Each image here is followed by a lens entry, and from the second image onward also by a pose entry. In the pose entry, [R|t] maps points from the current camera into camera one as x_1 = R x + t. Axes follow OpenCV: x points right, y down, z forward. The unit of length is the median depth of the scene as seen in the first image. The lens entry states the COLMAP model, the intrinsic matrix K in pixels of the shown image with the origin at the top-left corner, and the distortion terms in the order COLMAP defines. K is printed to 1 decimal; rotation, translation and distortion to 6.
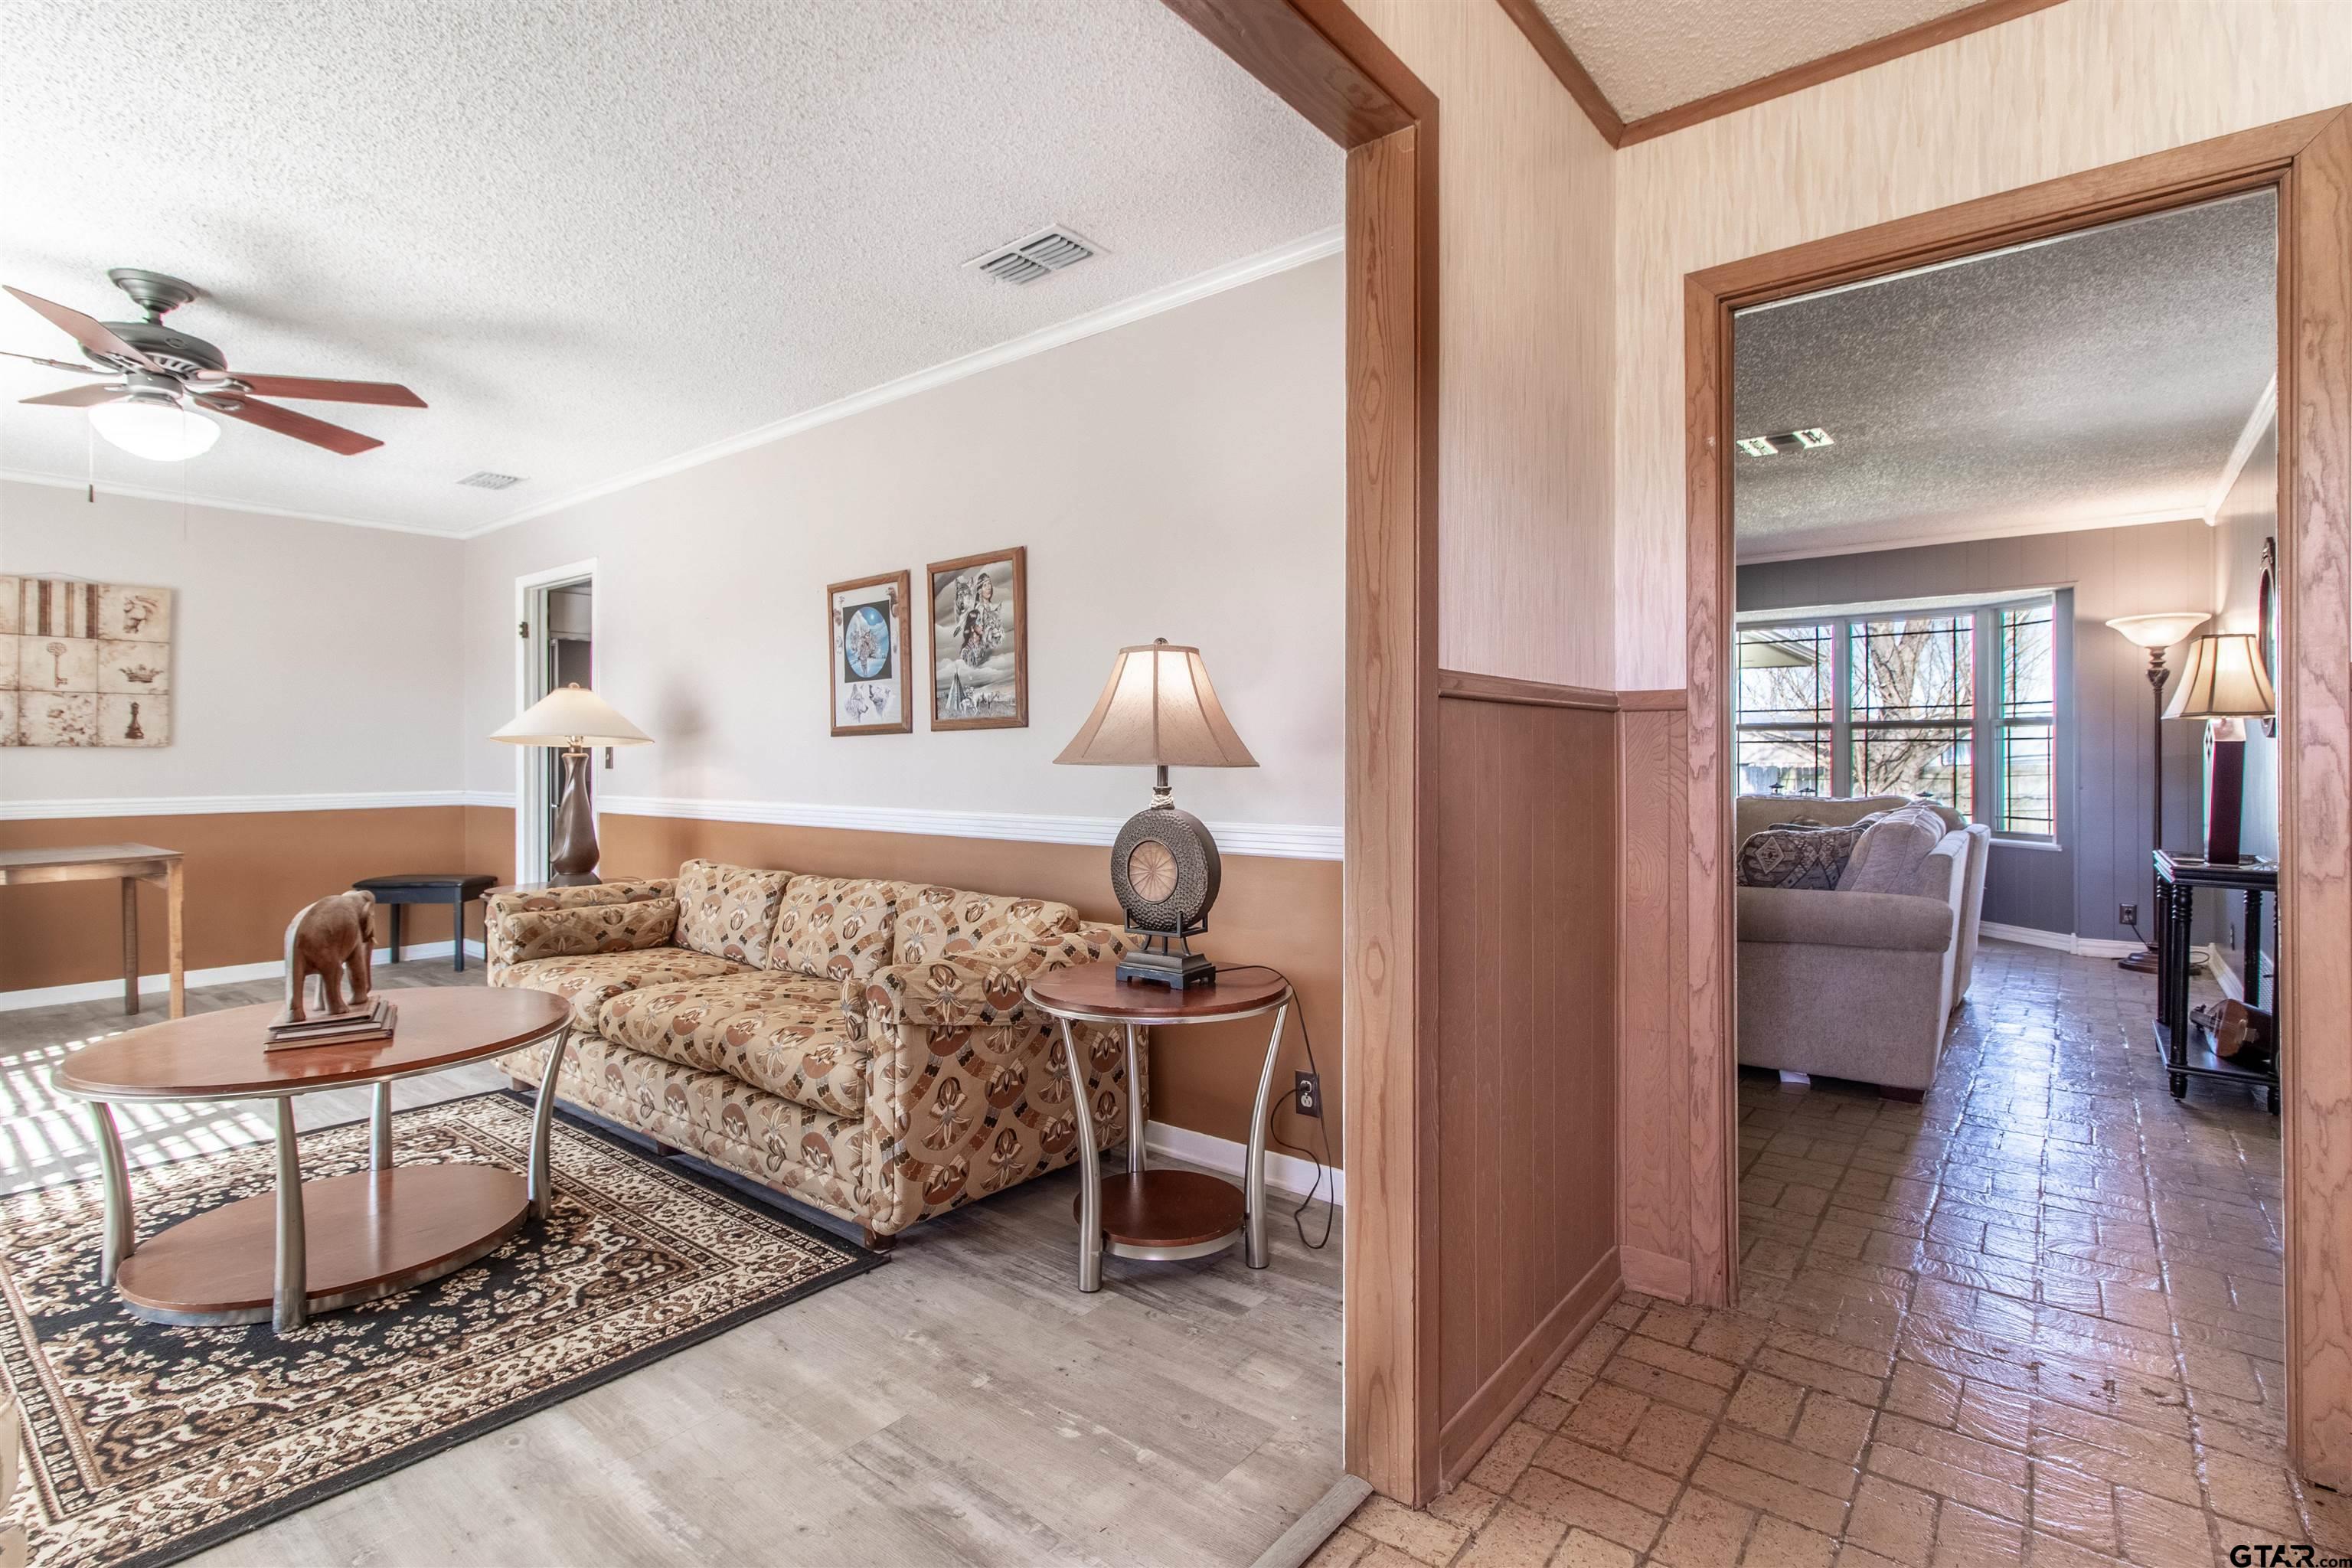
lens RADIAL K [[1115.1, 0, 1175.9], [0, 1115.1, 749.2], [0, 0, 1]] dist [0.004218, -0.000151]
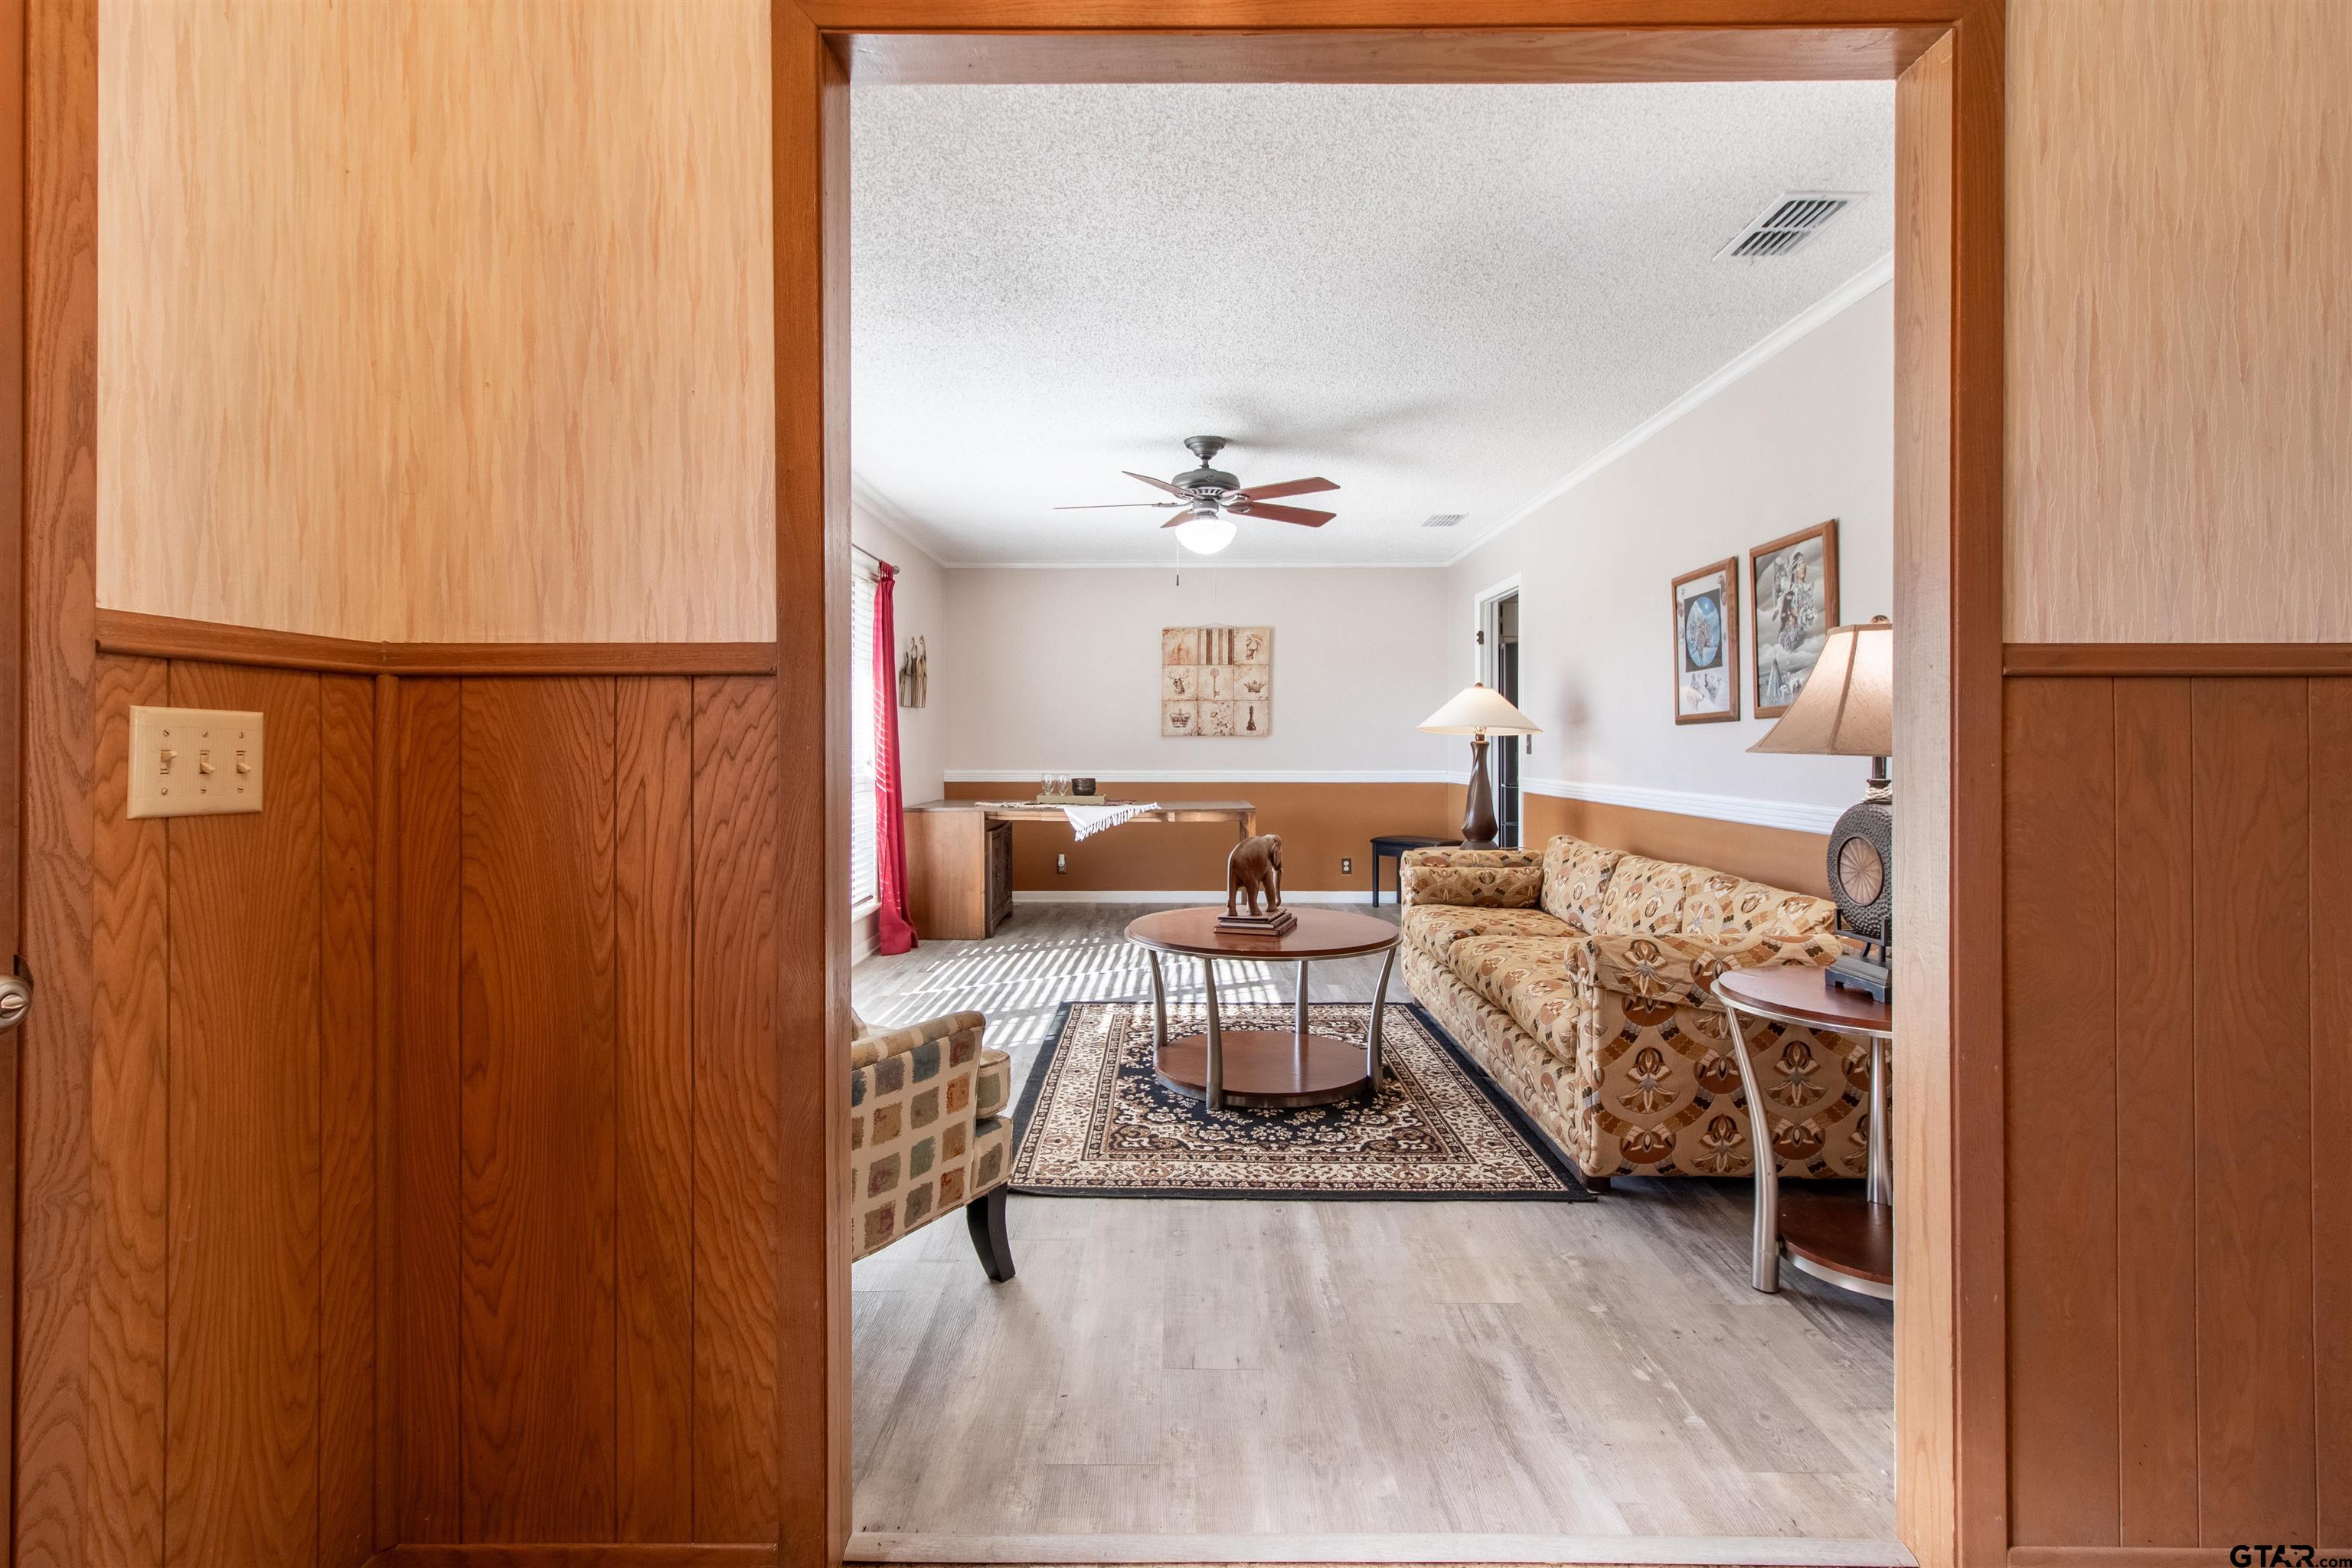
lens RADIAL K [[1115.1, 0, 1168.4], [0, 1115.1, 732.3], [0, 0, 1]] dist [0.004218, -0.000151]
pose [[0.623226, -0.004862, -0.782027, 0.327974], [0.002423, 0.999988, -0.004286, -0.001901], [0.782038, 0.000777, 0.623230, -0.018871]]
